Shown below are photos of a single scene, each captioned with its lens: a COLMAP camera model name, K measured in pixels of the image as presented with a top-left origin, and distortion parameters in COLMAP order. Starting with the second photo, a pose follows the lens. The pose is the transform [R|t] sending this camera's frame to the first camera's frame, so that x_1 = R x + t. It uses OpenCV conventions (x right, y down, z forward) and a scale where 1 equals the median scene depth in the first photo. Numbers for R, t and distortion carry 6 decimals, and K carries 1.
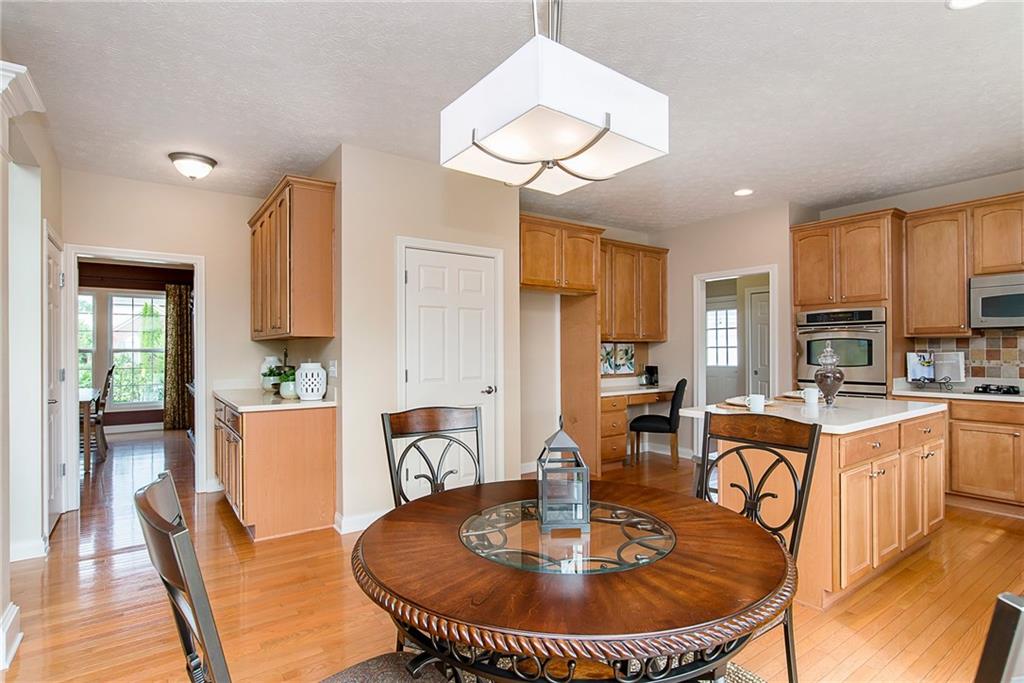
lens RADIAL K [[521.1, 0, 513.5], [0, 521.1, 348.7], [0, 0, 1]] dist [-0.000078, 0.001531]
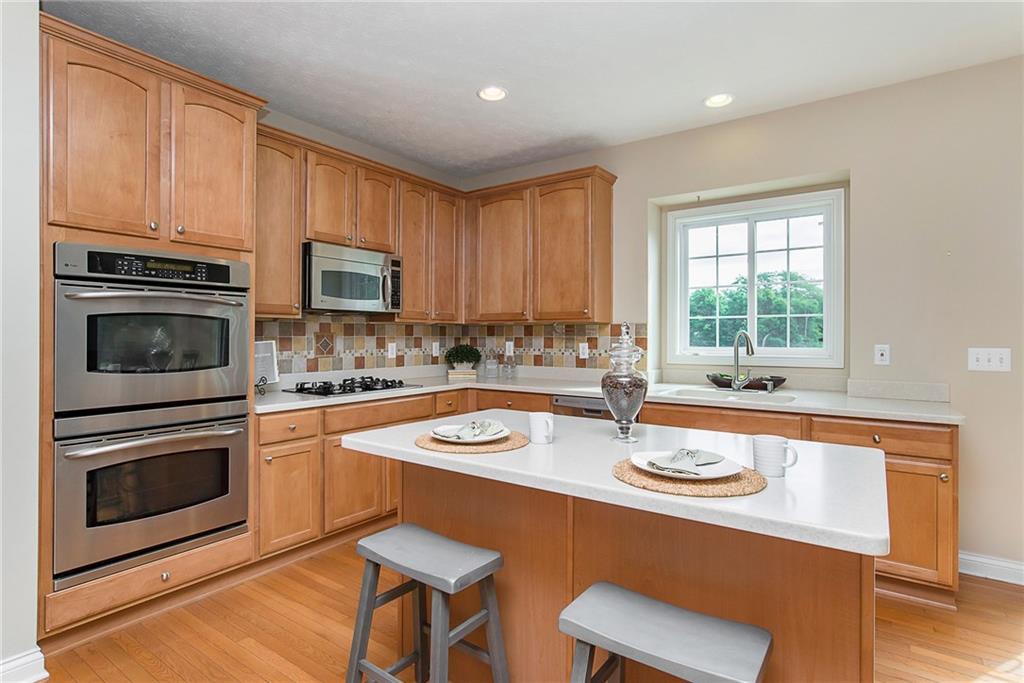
lens RADIAL K [[522.1, 0, 512.0], [0, 522.1, 341.5], [0, 0, 1]] dist [-0.005663, 0.000356]
pose [[-0.317077, -0.005204, 0.948386, 0.070069], [-0.004500, 0.999982, 0.003982, 0.002664], [-0.948389, -0.003005, -0.317095, 0.887254]]
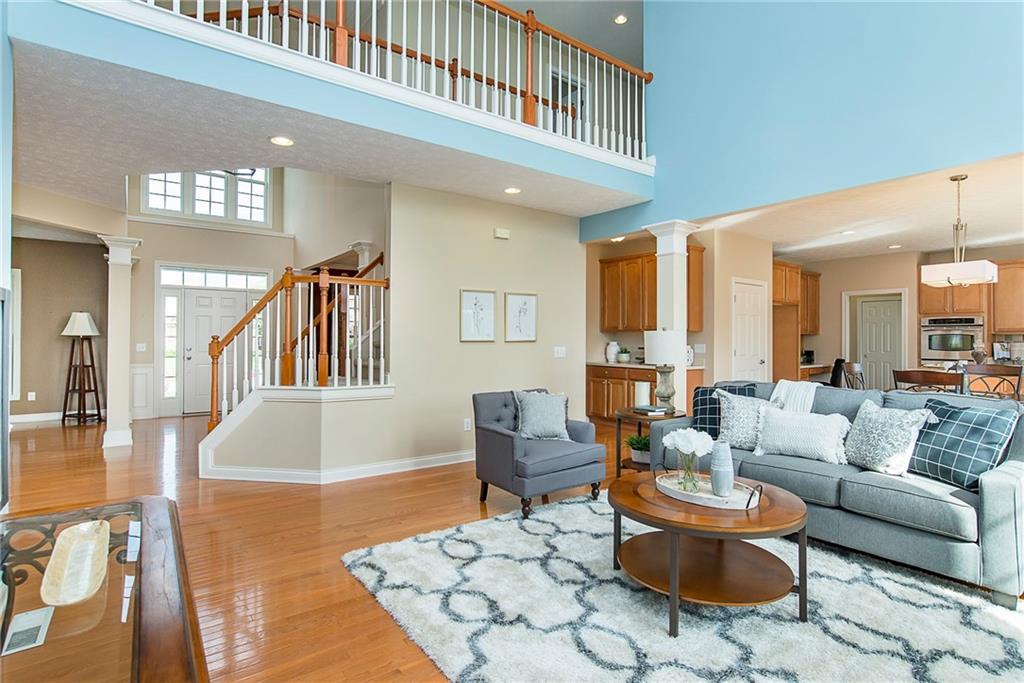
lens RADIAL K [[513.9, 0, 511.2], [0, 513.9, 337.0], [0, 0, 1]] dist [-0.026524, 0.017093]
pose [[0.999954, 0.008851, 0.003735, -0.845284], [-0.008846, 0.999960, -0.001402, 0.004824], [-0.003747, 0.001369, 0.999992, -0.672816]]
